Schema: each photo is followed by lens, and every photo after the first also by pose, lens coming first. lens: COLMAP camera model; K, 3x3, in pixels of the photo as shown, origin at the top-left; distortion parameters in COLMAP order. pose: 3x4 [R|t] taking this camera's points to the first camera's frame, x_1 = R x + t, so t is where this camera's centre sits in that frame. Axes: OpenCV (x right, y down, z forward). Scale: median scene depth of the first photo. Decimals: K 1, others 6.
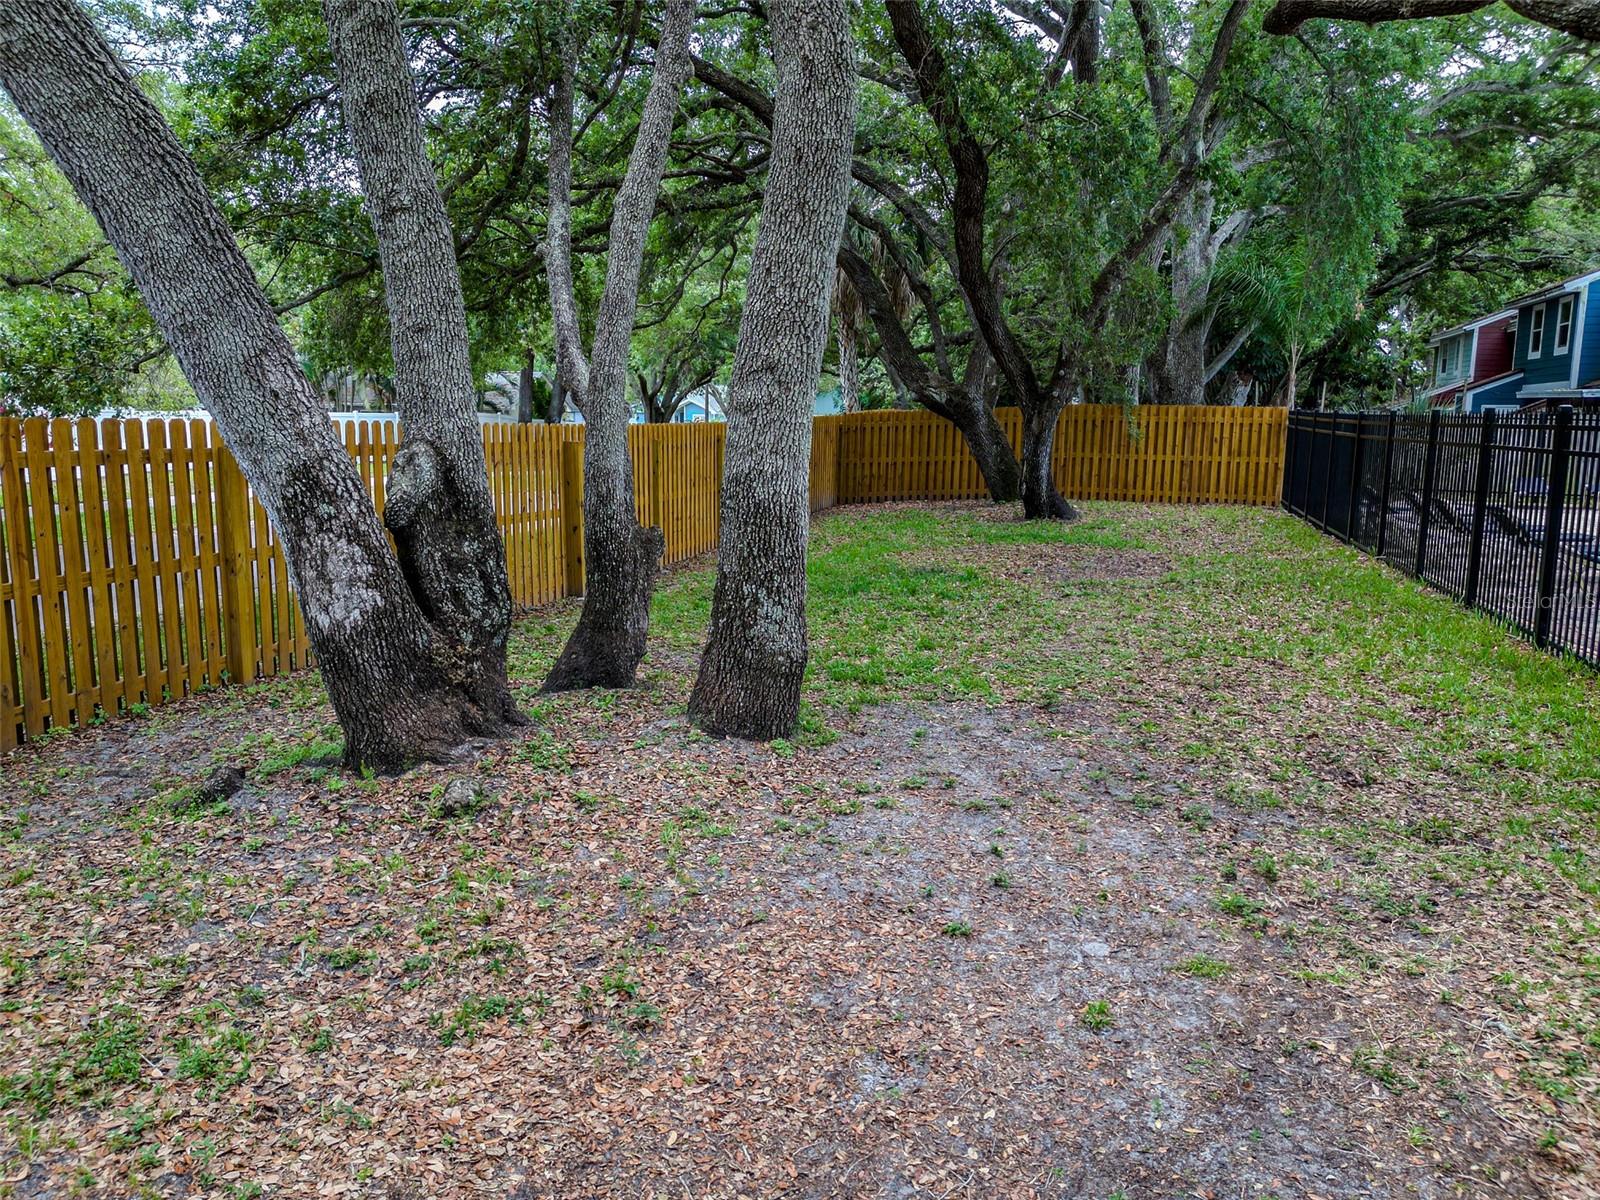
lens RADIAL K [[1133.3, 0, 772.4], [0, 1133.3, 593.2], [0, 0, 1]] dist [0.087079, -0.093191]
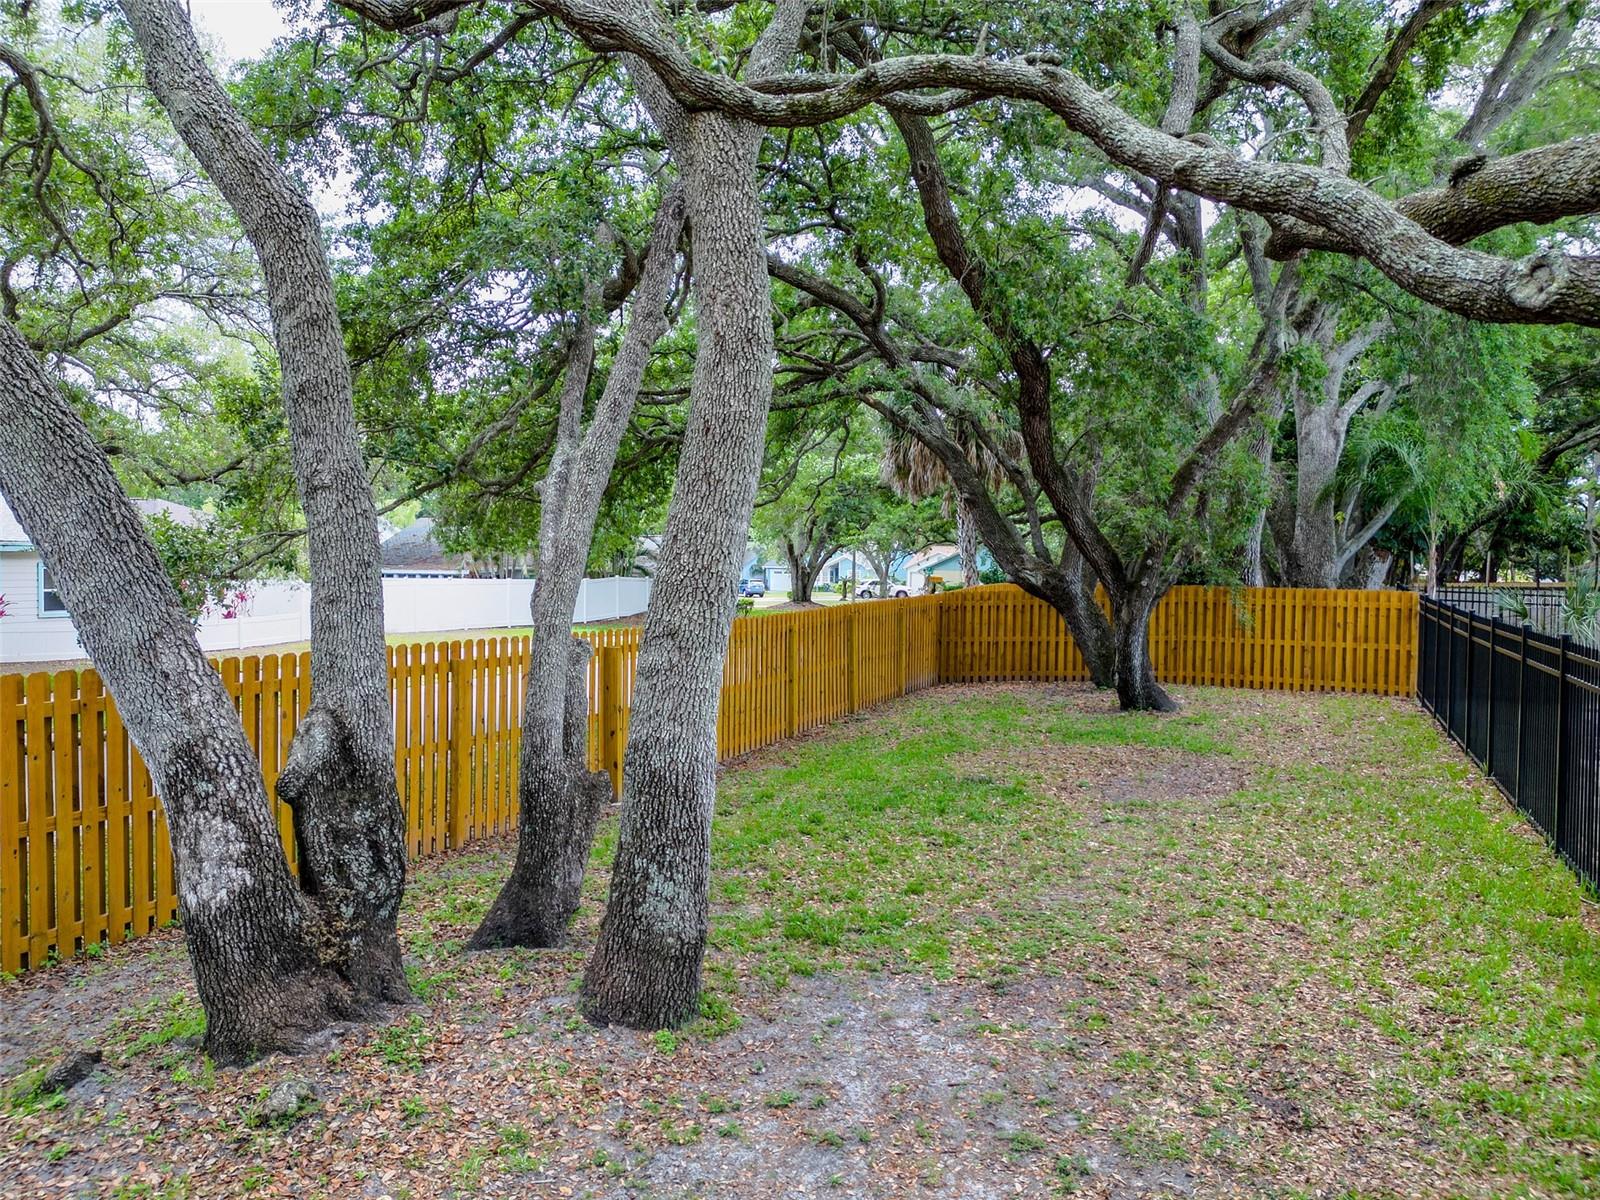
lens RADIAL K [[1124.3, 0, 800.0], [0, 1124.3, 600.0], [0, 0, 1]] dist [0.095601, -0.100251]
pose [[0.990376, 0.001989, -0.138391, 0.246042], [-0.018215, 0.993073, -0.116081, -0.116506], [0.137201, 0.117485, 0.983551, 0.047841]]
